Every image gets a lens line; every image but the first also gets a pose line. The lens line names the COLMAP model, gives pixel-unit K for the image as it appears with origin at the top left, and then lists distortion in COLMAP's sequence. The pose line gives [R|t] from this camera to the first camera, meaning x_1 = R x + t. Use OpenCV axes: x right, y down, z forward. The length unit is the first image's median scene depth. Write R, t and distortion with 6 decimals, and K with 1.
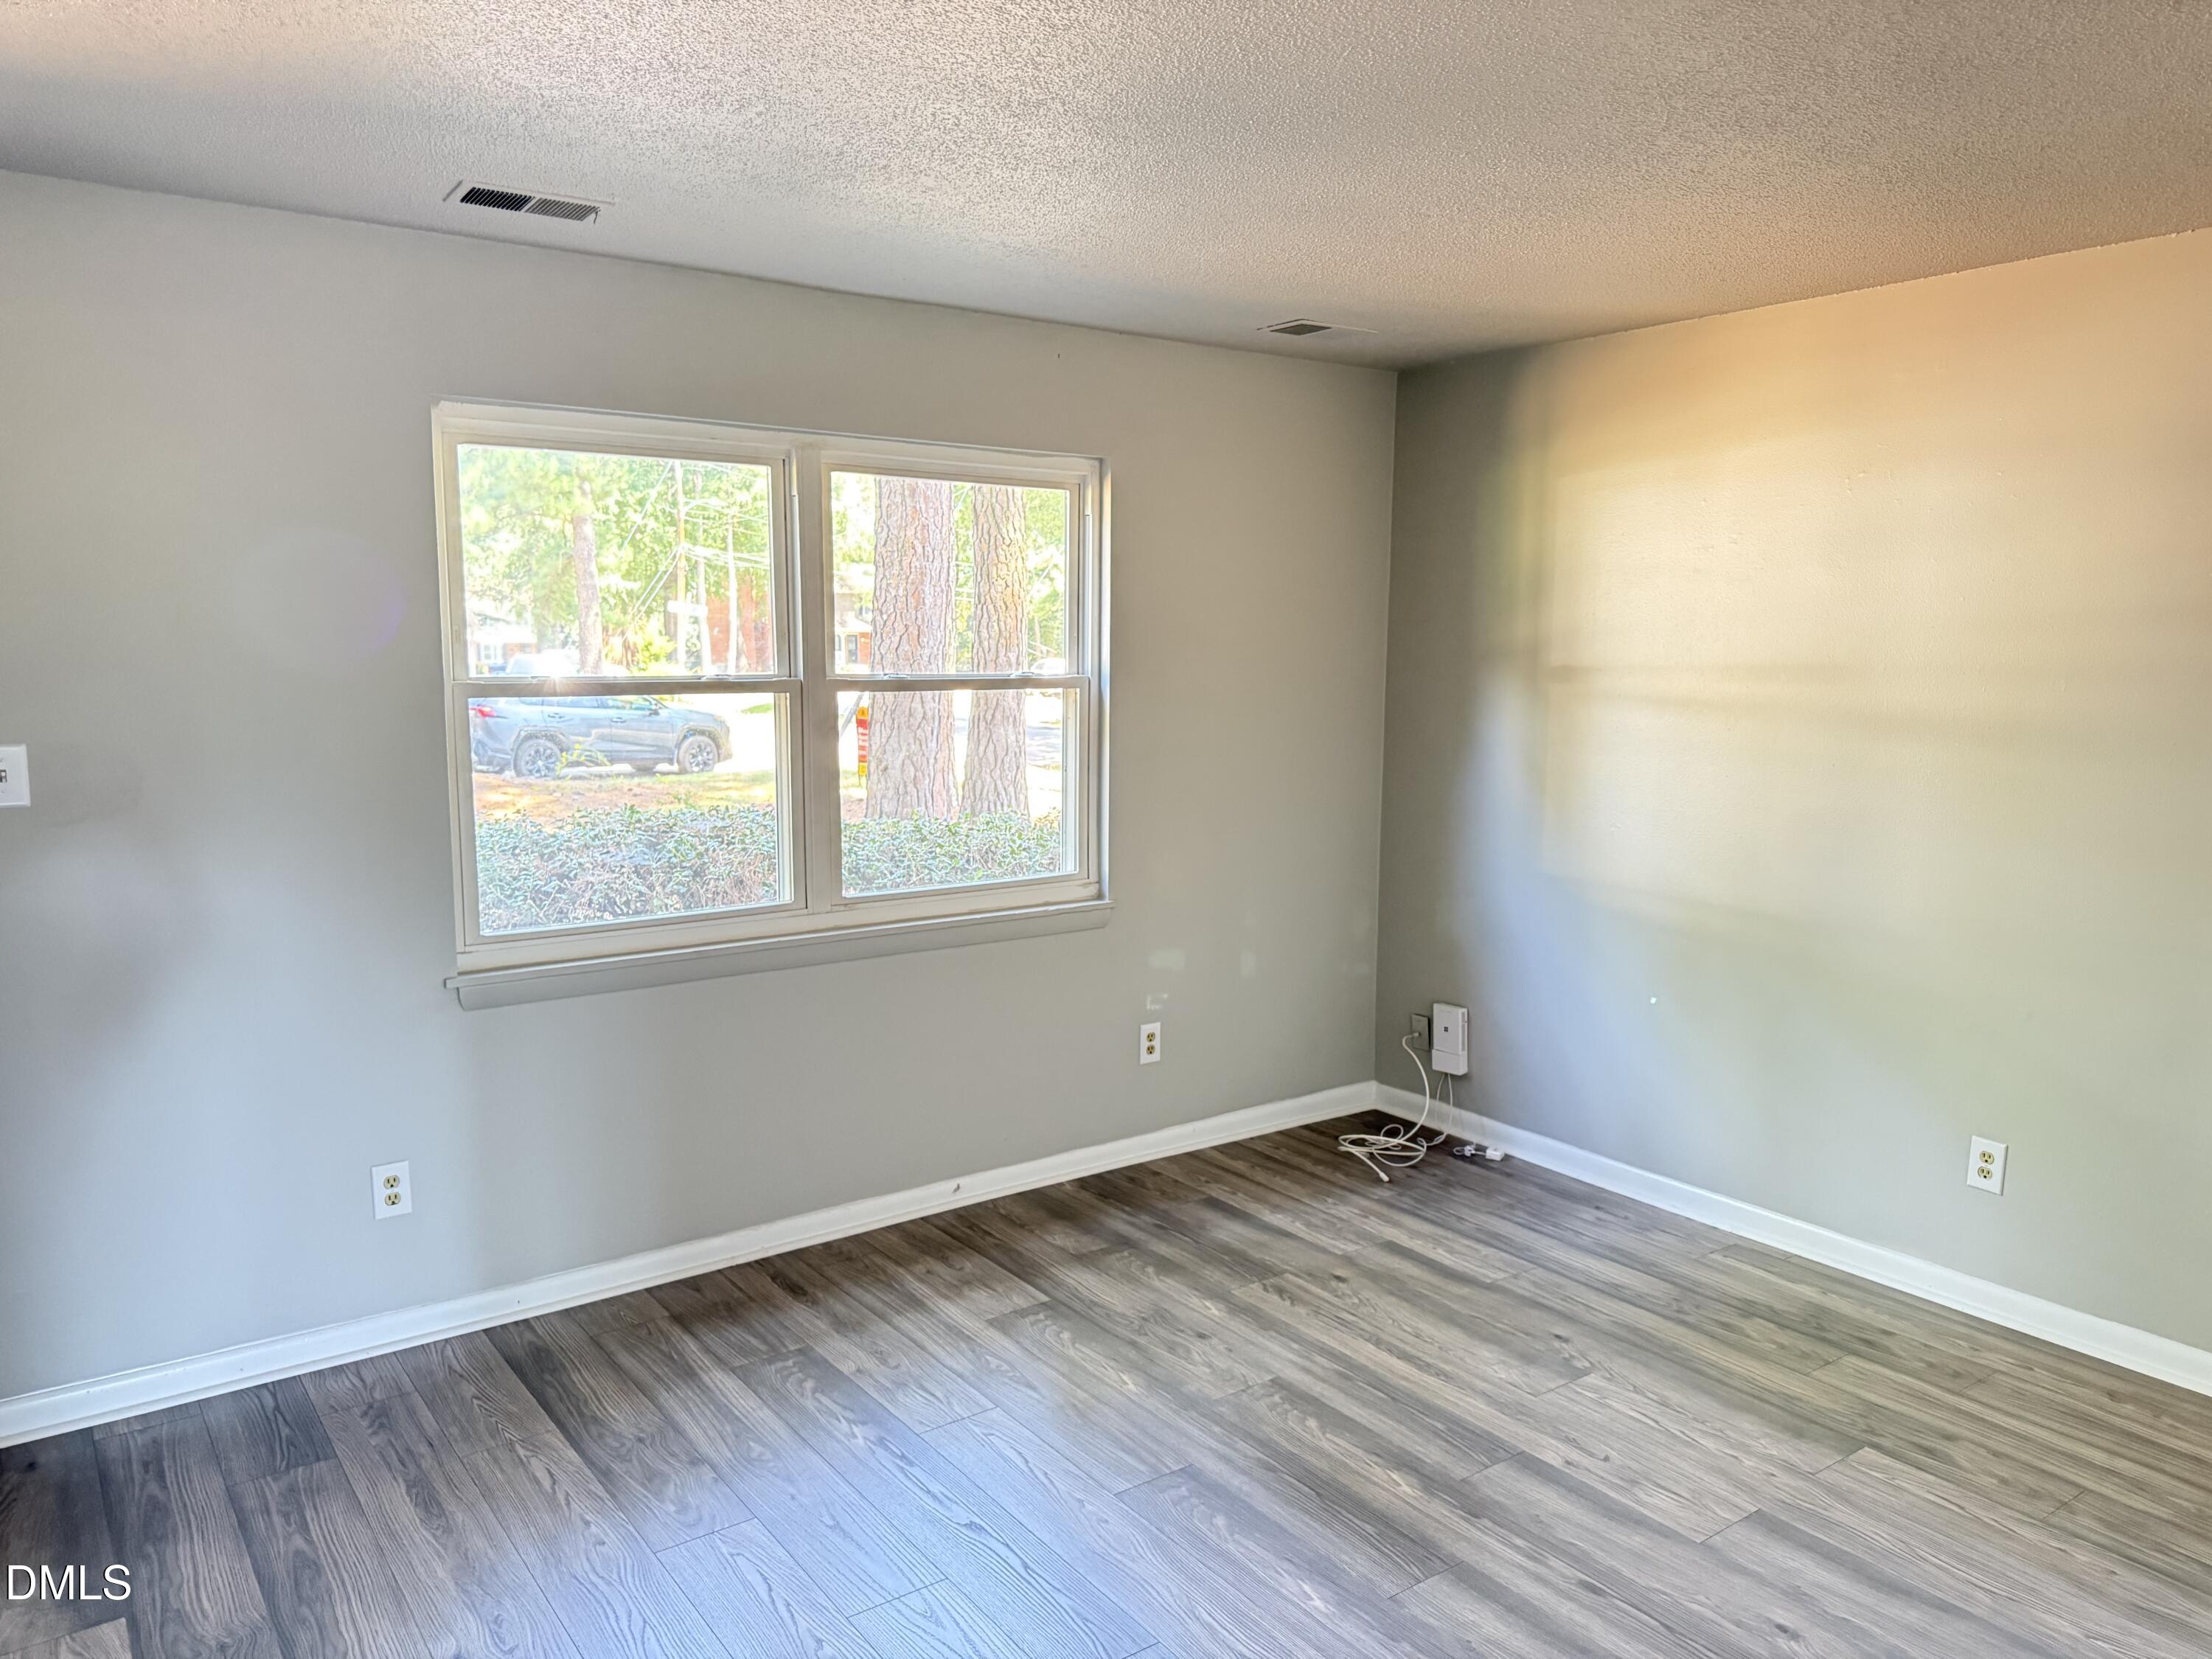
lens RADIAL K [[1566.0, 0, 1109.6], [0, 1566.0, 828.4], [0, 0, 1]] dist [0.045276, -0.039174]
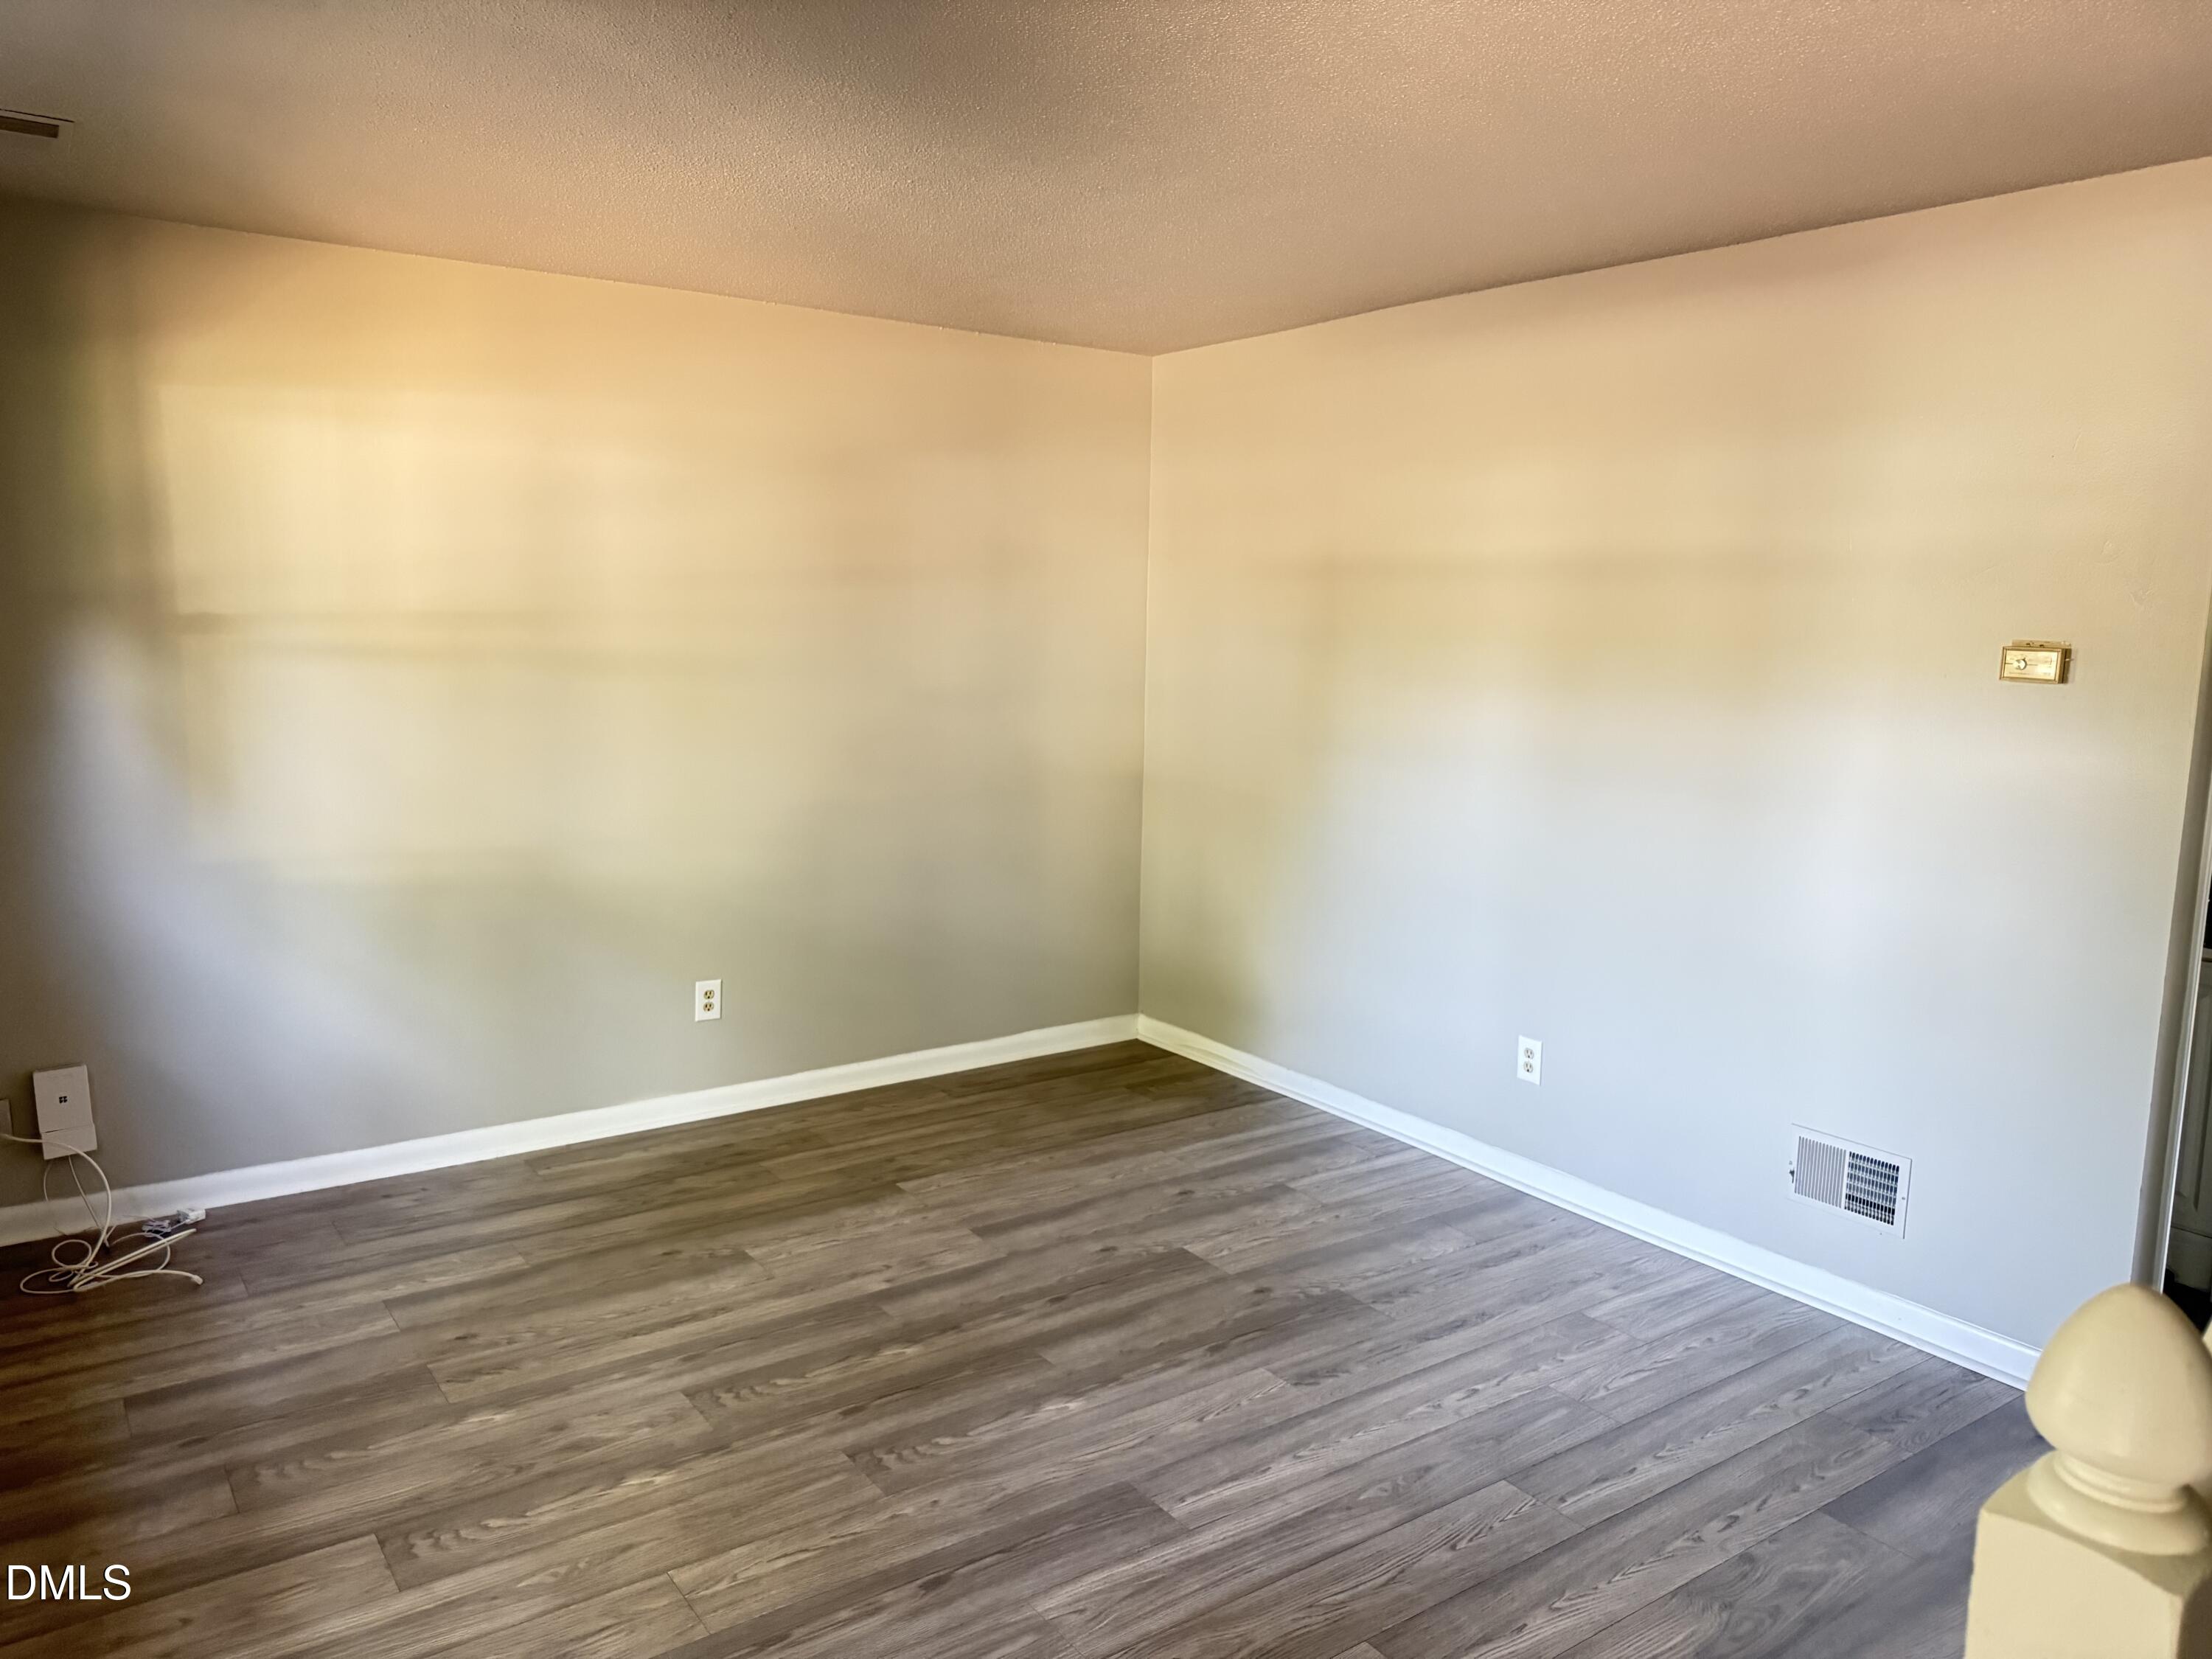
lens RADIAL K [[1566.0, 0, 1109.6], [0, 1566.0, 828.4], [0, 0, 1]] dist [0.045276, -0.039174]
pose [[0.003895, -0.147759, 0.989016, -0.694181], [0.103903, 0.983730, 0.146560, -0.079771], [-0.994580, 0.102191, 0.019184, 0.634402]]
